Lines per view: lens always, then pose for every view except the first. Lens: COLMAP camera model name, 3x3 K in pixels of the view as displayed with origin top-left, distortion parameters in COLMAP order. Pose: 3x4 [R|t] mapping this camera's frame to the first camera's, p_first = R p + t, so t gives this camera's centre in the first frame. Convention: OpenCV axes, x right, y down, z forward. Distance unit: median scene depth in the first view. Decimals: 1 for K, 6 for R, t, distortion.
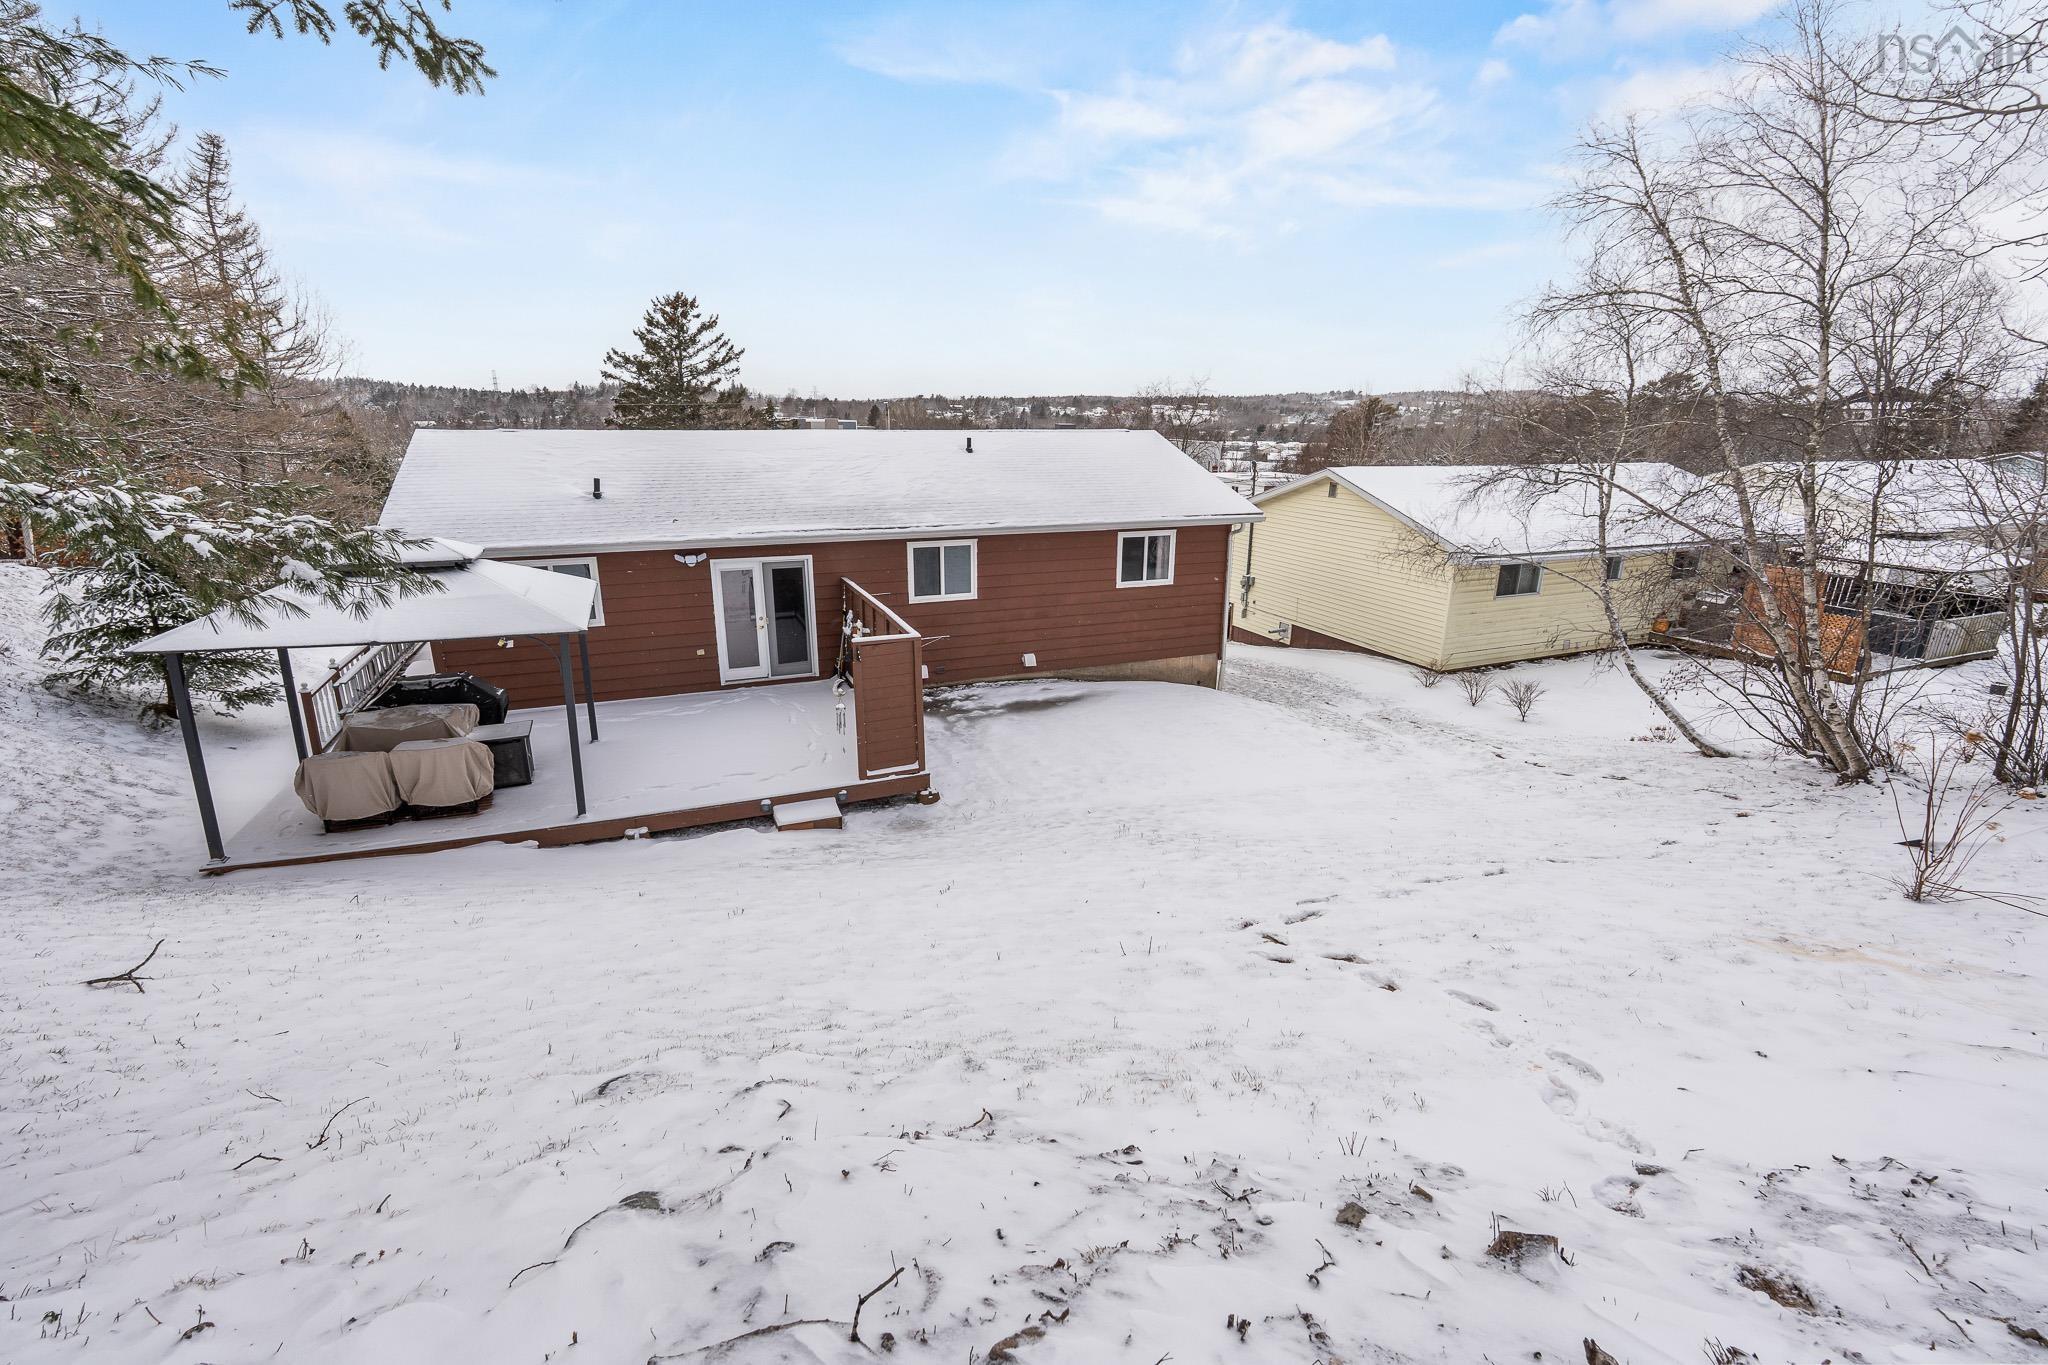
lens RADIAL K [[938.4, 0, 1024.0], [0, 938.4, 682.5], [0, 0, 1]] dist [0.002267, 0.000132]
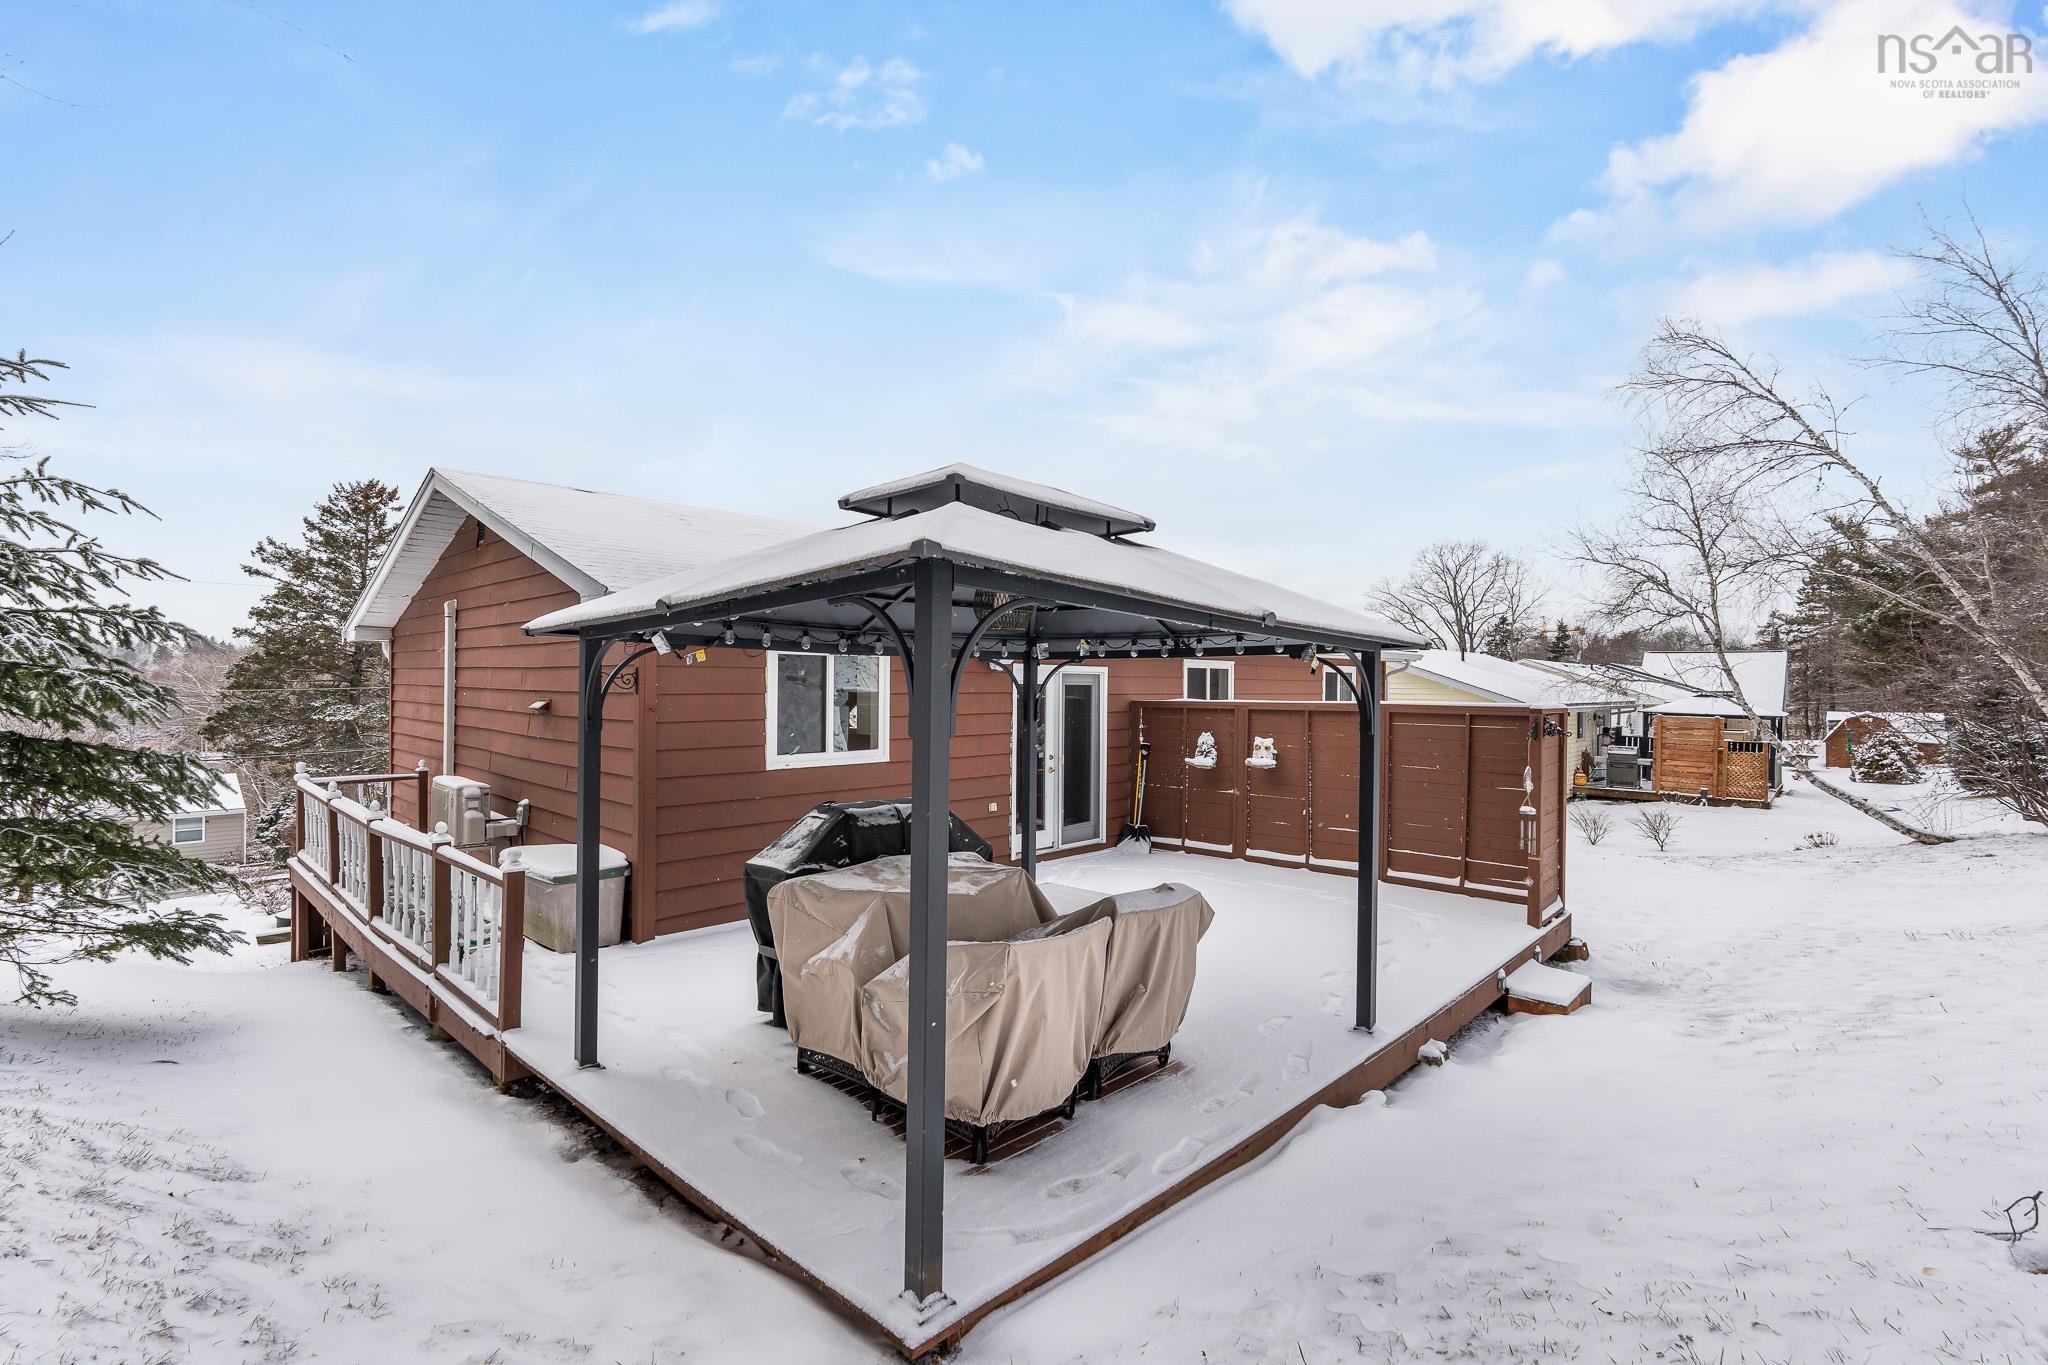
lens RADIAL K [[934.1, 0, 1097.8], [0, 934.1, 675.4], [0, 0, 1]] dist [-0.001783, -0.000207]
pose [[0.909804, -0.001450, 0.415036, -0.500089], [0.112931, 0.963129, -0.244191, 0.041196], [-0.399379, 0.269036, 0.876422, 0.358637]]
